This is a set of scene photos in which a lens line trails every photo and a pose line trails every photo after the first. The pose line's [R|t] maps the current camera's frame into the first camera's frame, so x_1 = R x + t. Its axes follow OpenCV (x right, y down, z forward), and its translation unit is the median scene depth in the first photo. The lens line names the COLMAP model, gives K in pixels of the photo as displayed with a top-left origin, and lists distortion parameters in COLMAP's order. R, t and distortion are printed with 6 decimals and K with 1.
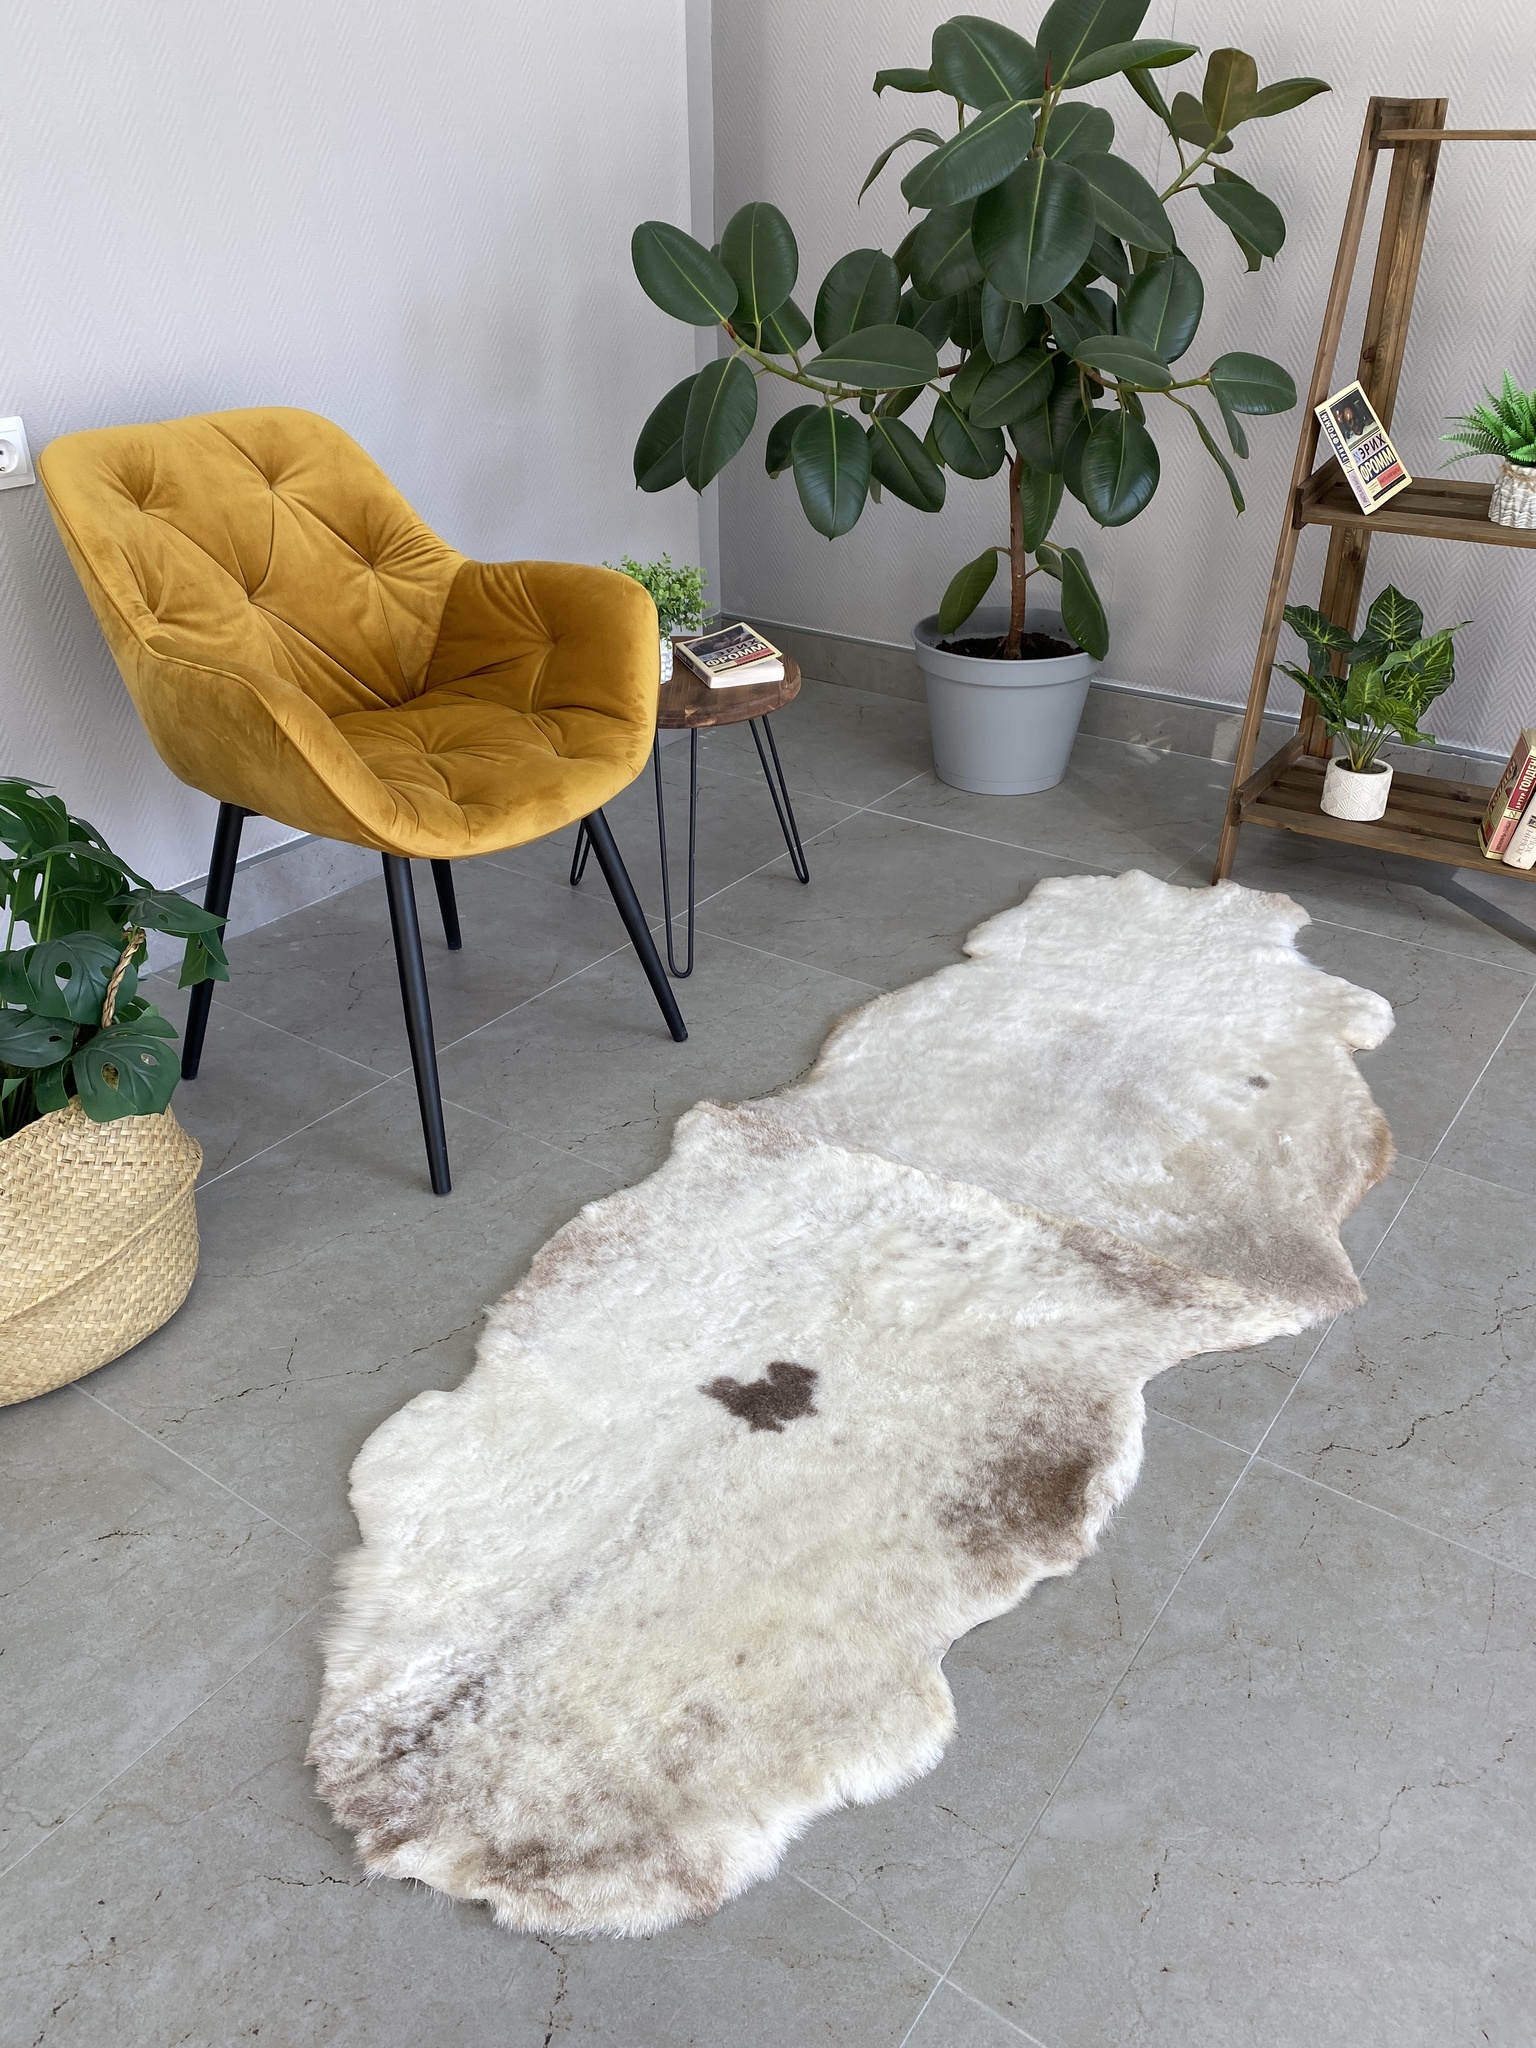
lens RADIAL K [[1536.5, 0, 758.5], [0, 1536.5, 1015.4], [0, 0, 1]] dist [0.050543, -0.063938]
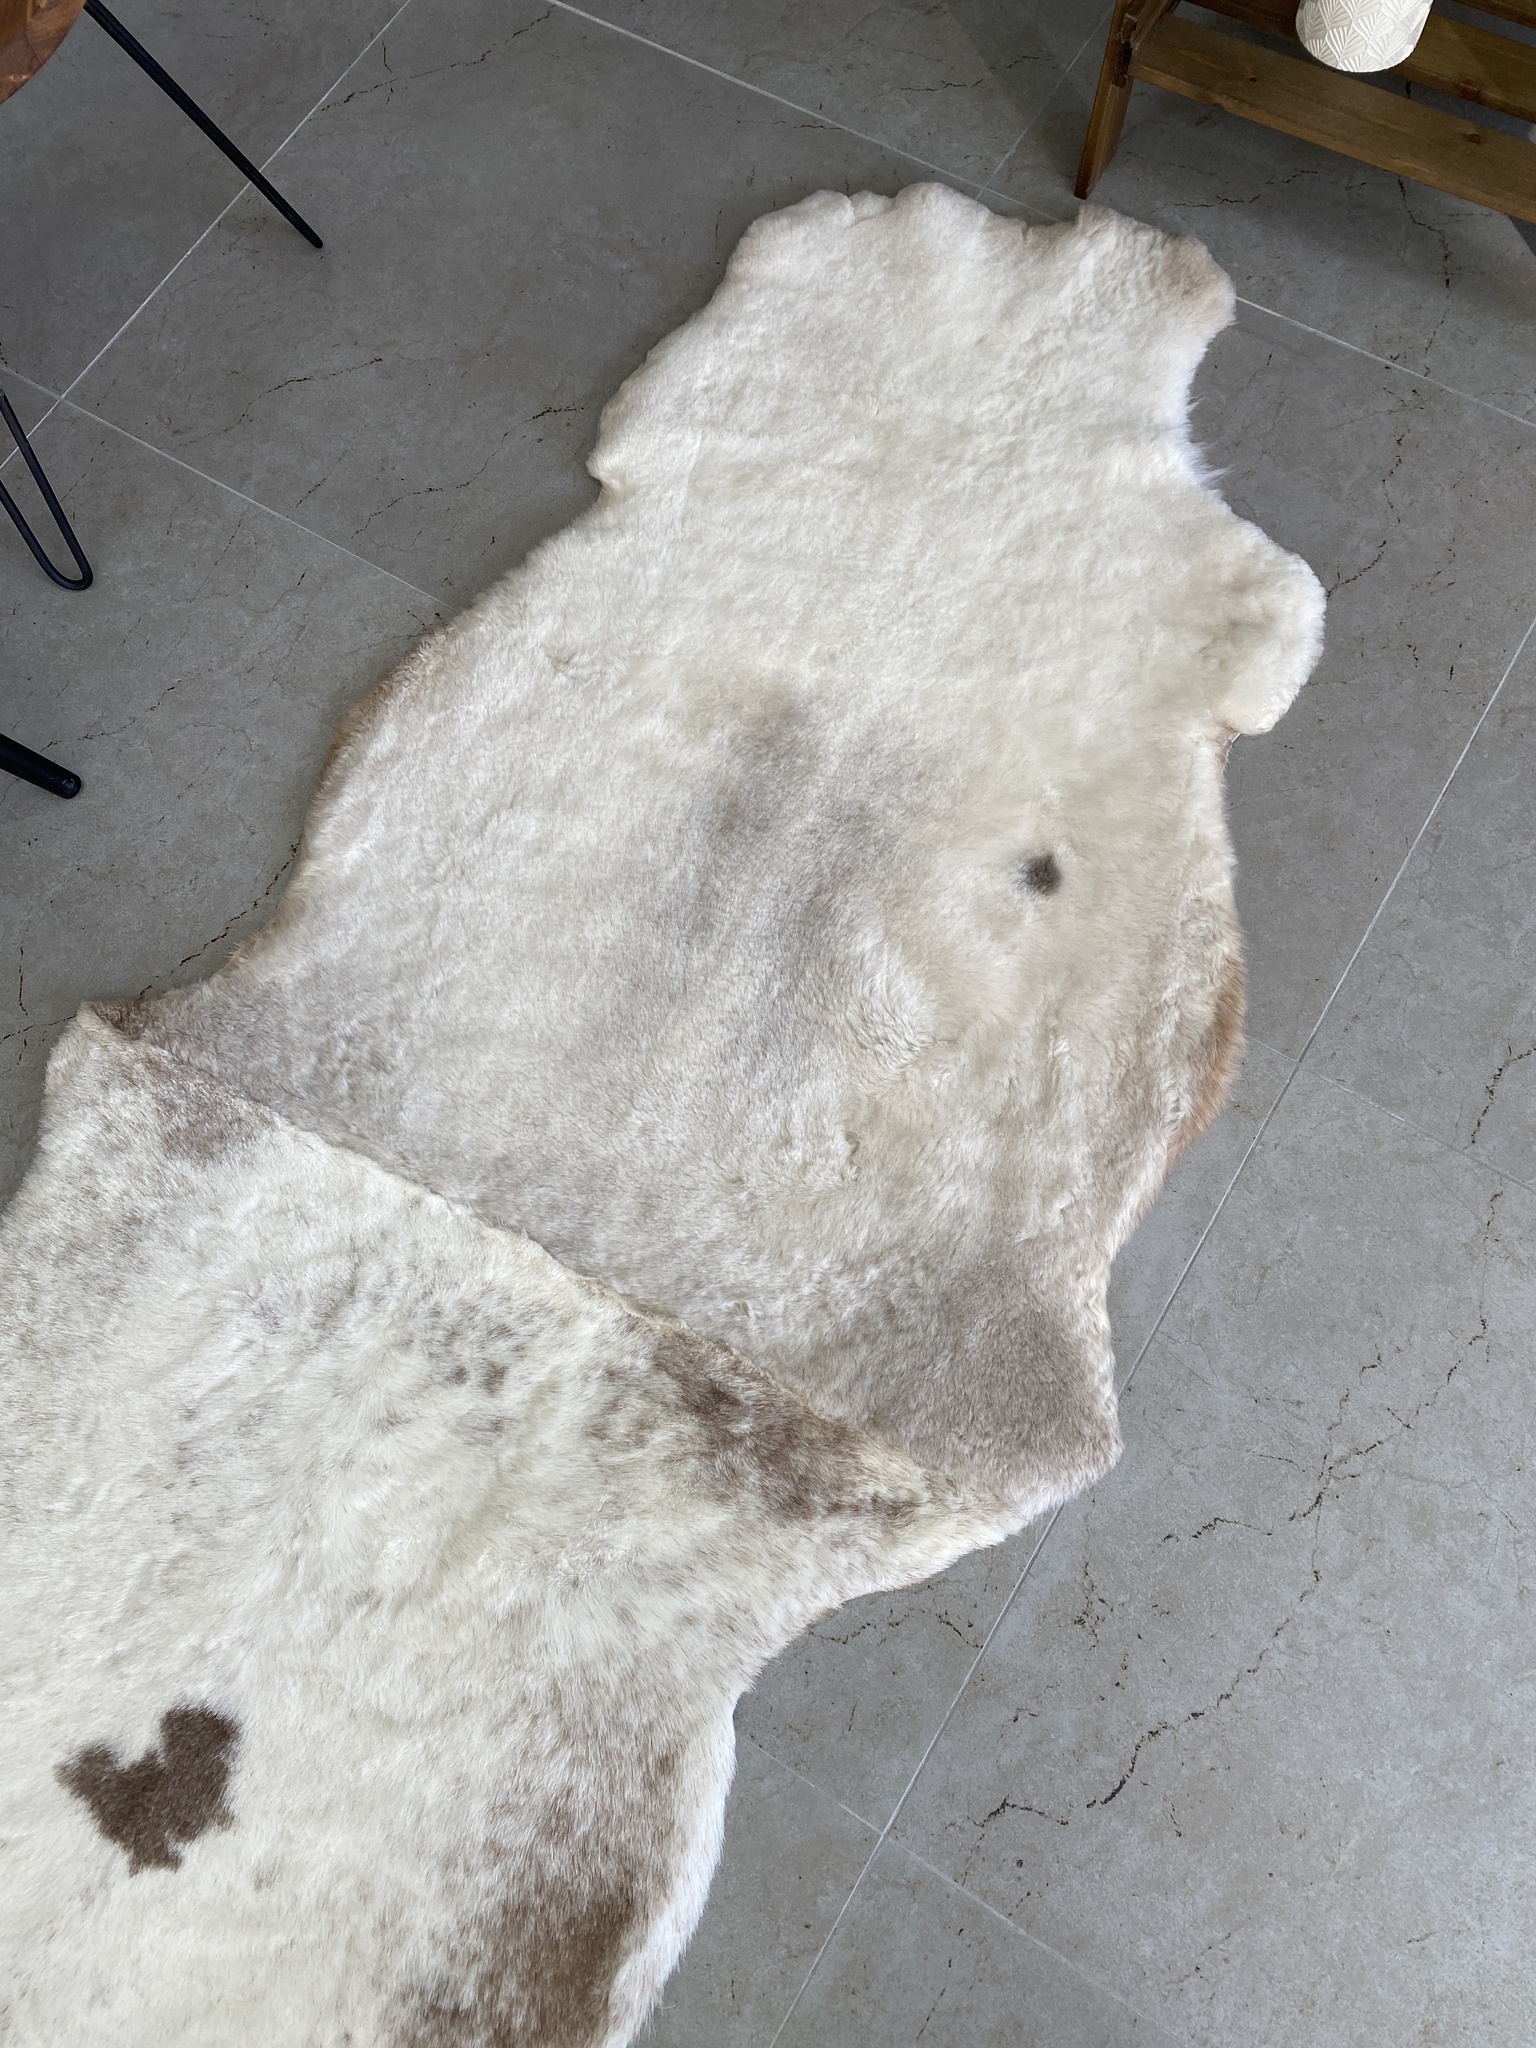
lens RADIAL K [[1536.5, 0, 744.3], [0, 1536.5, 1024.1], [0, 0, 1]] dist [0.050543, -0.063938]
pose [[0.996939, -0.076905, -0.014070, 0.249580], [0.066538, 0.740129, 0.669165, -0.360292], [-0.041049, -0.668053, 0.742981, 0.624015]]
